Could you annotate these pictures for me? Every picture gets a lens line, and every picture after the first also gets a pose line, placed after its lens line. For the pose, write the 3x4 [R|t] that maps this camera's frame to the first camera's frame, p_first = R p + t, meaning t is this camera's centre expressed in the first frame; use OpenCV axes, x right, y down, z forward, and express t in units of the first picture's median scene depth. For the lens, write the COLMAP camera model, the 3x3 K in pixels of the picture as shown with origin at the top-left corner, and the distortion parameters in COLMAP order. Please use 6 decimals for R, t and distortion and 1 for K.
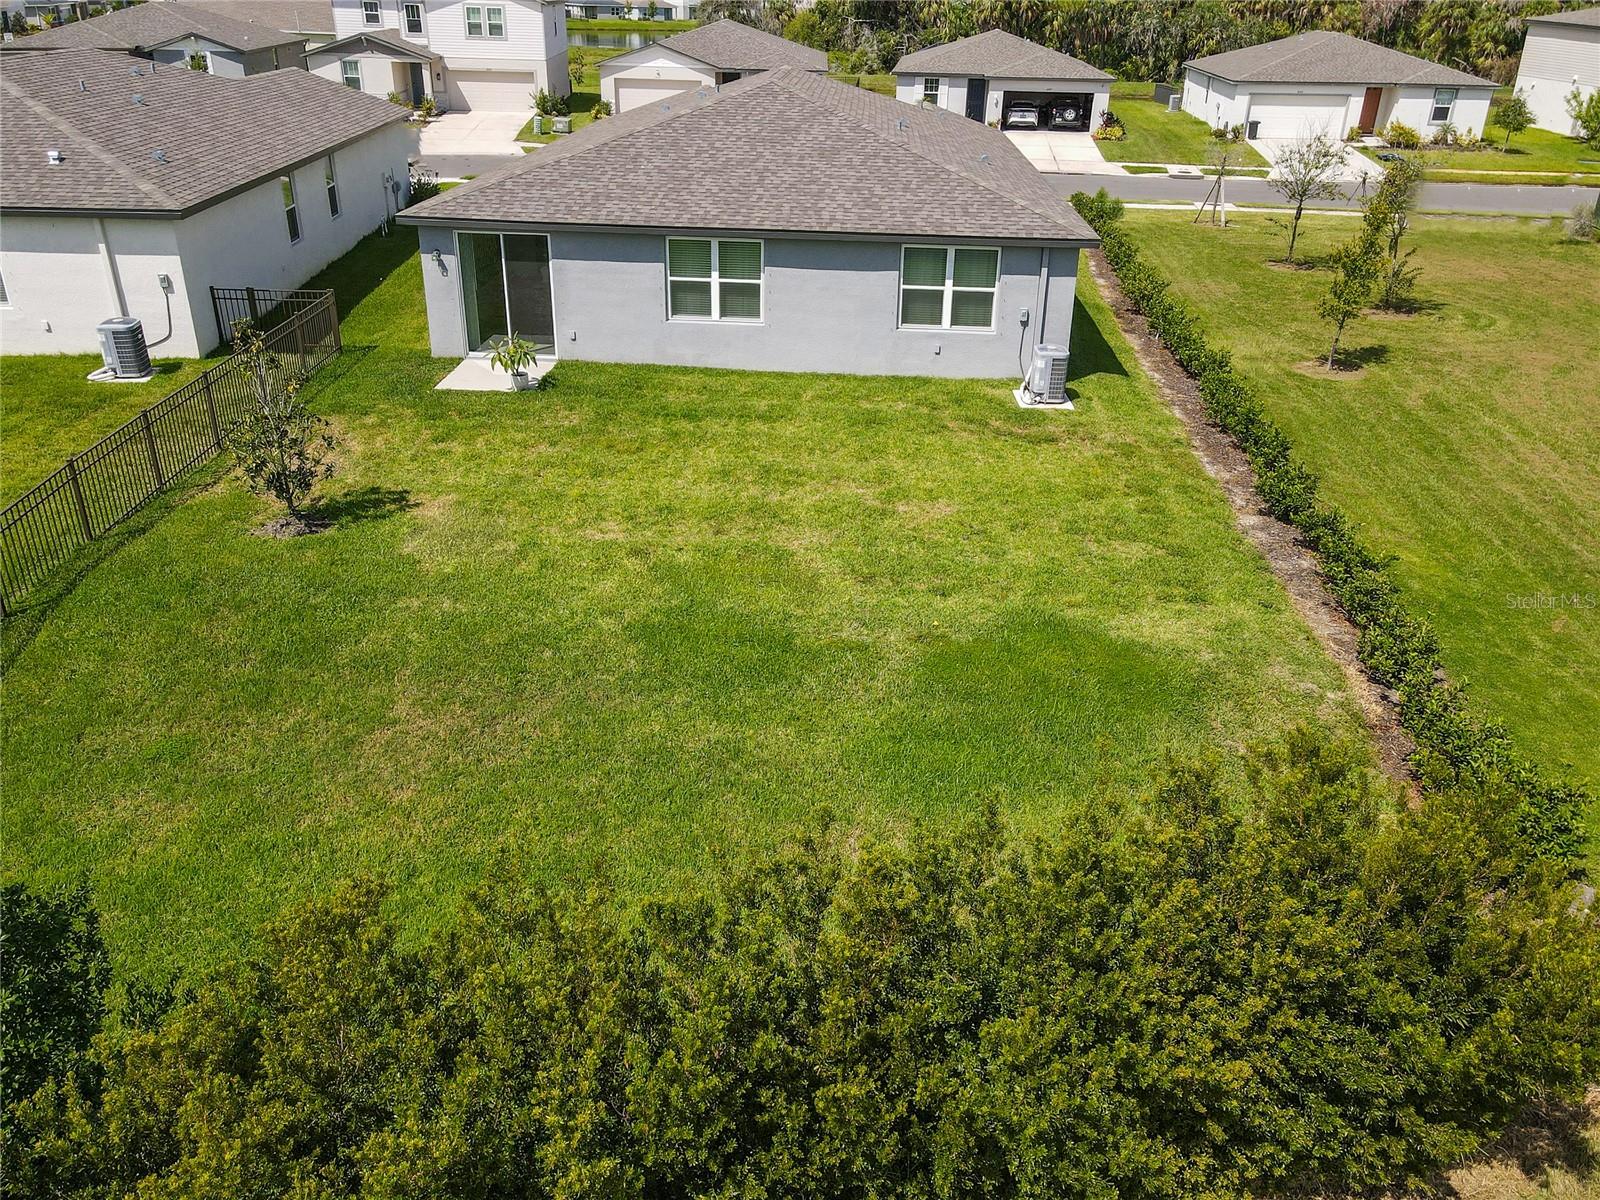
lens RADIAL K [[1118.1, 0, 800.0], [0, 1118.1, 600.0], [0, 0, 1]] dist [-0.056362, 0.168072]
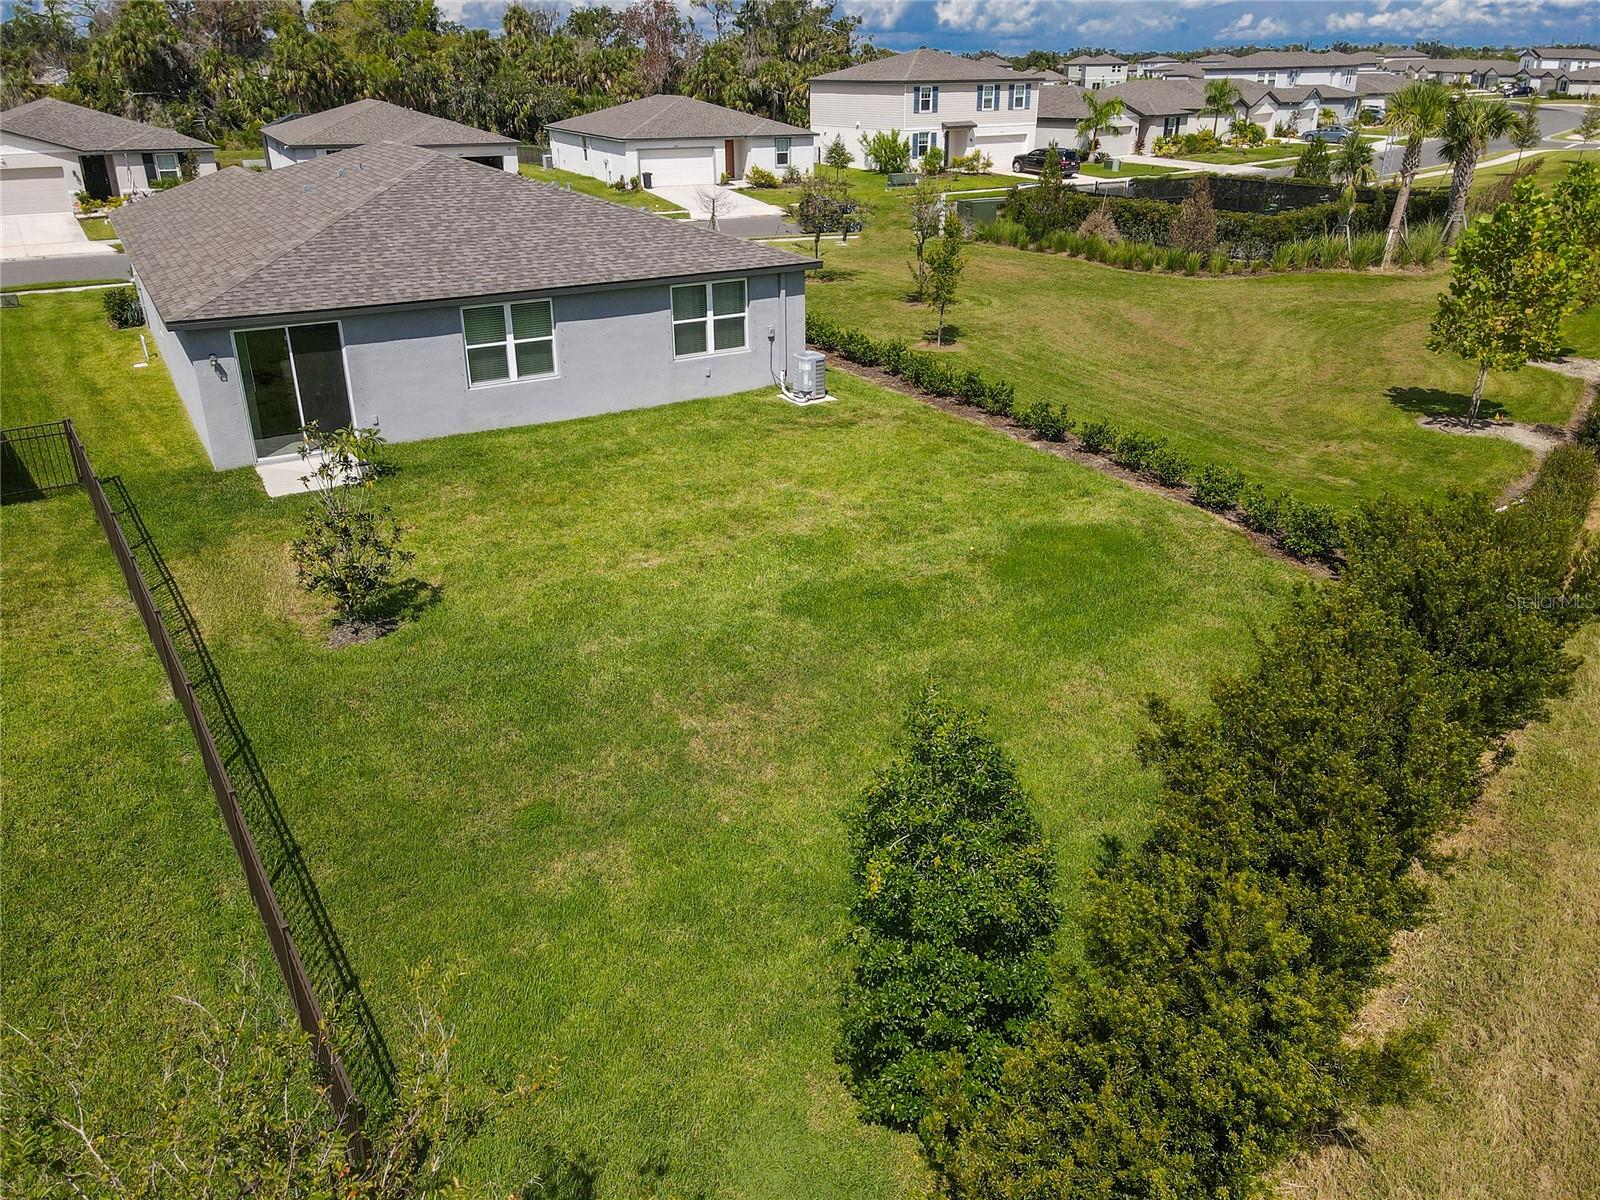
lens RADIAL K [[1118.1, 0, 800.0], [0, 1118.1, 600.0], [0, 0, 1]] dist [-0.056362, 0.168072]
pose [[0.833279, -0.260805, 0.487470, -0.428262], [0.282513, 0.958793, 0.030046, -0.010312], [-0.475218, 0.112680, 0.872623, -0.013399]]
